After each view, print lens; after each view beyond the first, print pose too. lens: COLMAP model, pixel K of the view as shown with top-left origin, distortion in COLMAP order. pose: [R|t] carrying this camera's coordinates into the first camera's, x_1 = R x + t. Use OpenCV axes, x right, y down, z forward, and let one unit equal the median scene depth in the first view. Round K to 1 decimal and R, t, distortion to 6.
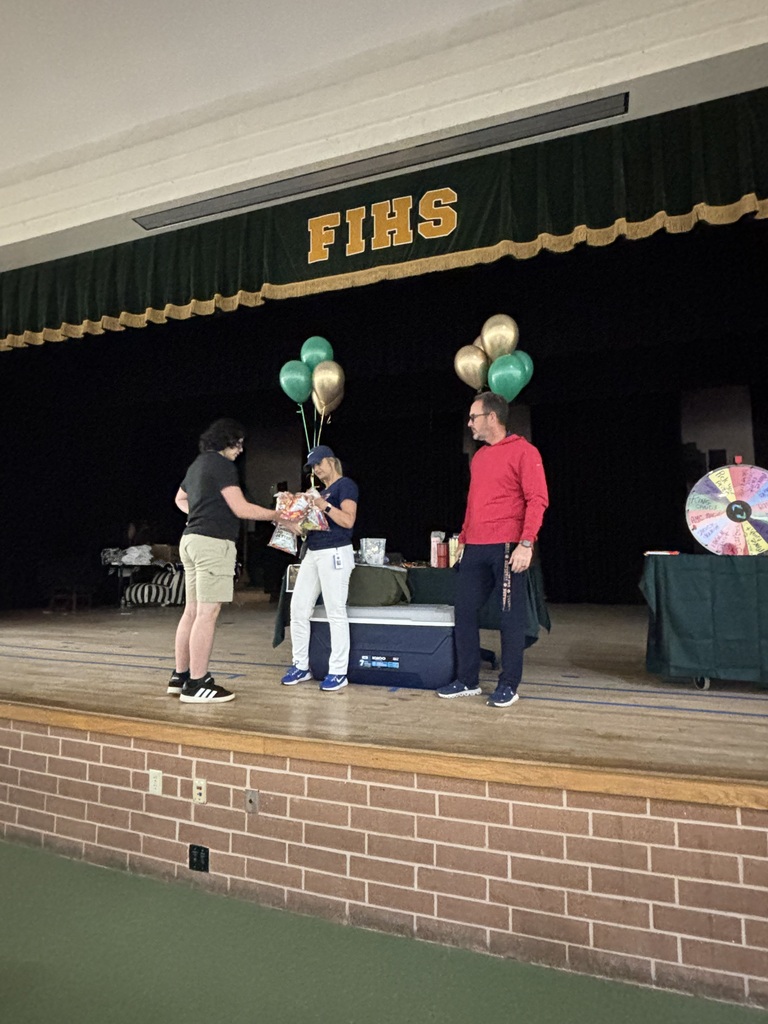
lens RADIAL K [[566.9, 0, 384.0], [0, 566.9, 512.0], [0, 0, 1]] dist [0.001718, 0.002610]
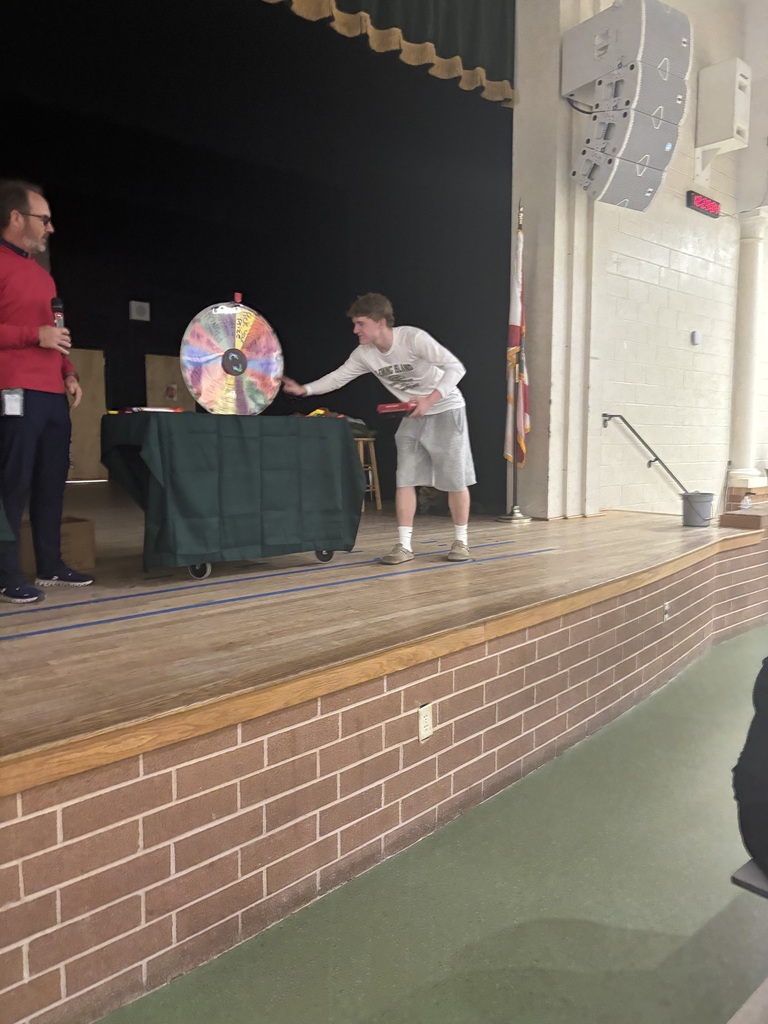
lens RADIAL K [[778.4, 0, 384.0], [0, 778.4, 512.0], [0, 0, 1]] dist [0.008496, 0.003465]
pose [[0.460685, -0.084874, 0.883496, -0.437730], [-0.075800, 0.988018, 0.134440, 0.066933], [-0.884321, -0.128903, 0.448732, 0.395730]]
